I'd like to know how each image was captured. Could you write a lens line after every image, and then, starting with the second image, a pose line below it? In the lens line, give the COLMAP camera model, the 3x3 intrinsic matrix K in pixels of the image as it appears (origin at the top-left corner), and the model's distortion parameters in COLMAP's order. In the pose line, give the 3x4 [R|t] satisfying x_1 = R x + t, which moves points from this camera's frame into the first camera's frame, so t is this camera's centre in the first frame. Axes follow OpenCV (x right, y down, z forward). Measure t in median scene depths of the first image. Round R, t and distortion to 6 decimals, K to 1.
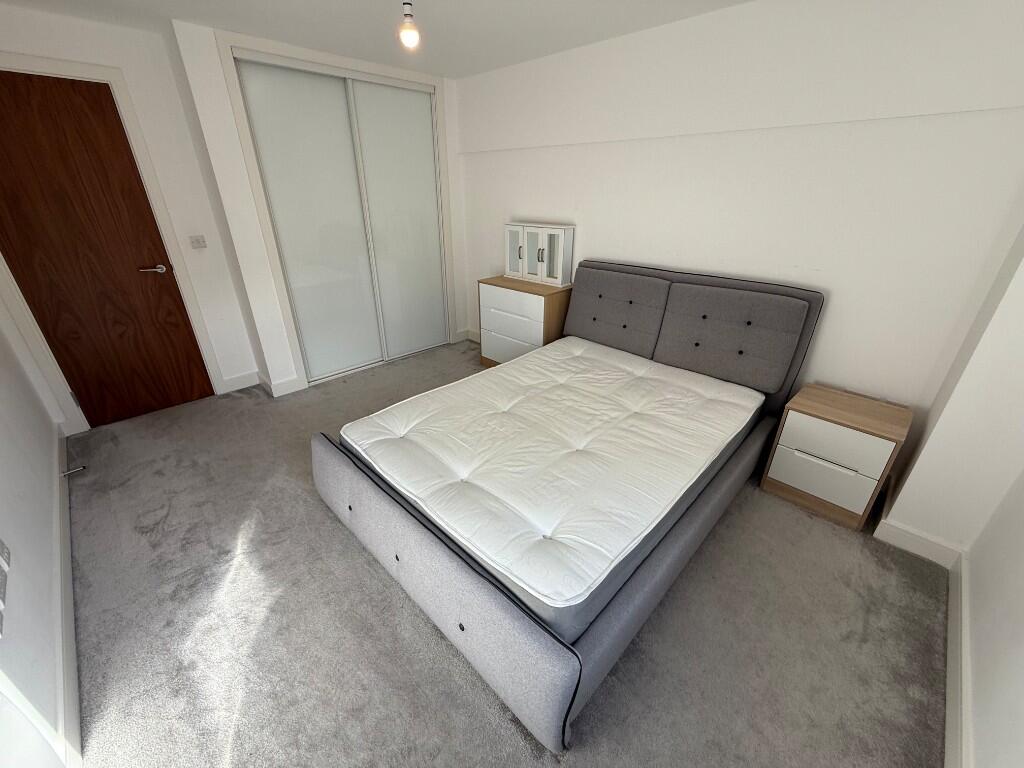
lens RADIAL K [[407.9, 0, 509.4], [0, 407.9, 385.2], [0, 0, 1]] dist [0.000206, 0.000174]
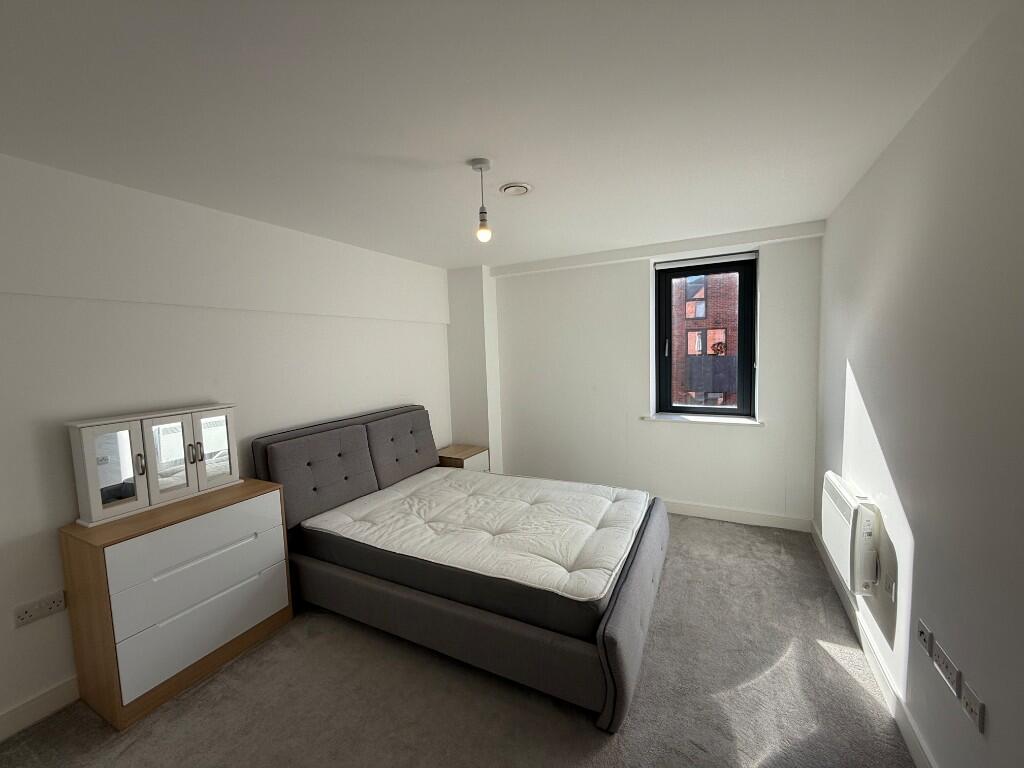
lens RADIAL K [[407.9, 0, 509.4], [0, 407.9, 385.2], [0, 0, 1]] dist [0.000206, 0.000174]
pose [[-0.303955, -0.076709, 0.949593, -0.885235], [0.440197, 0.872662, 0.211397, -0.429819], [-0.844890, 0.482263, -0.231483, 0.883158]]
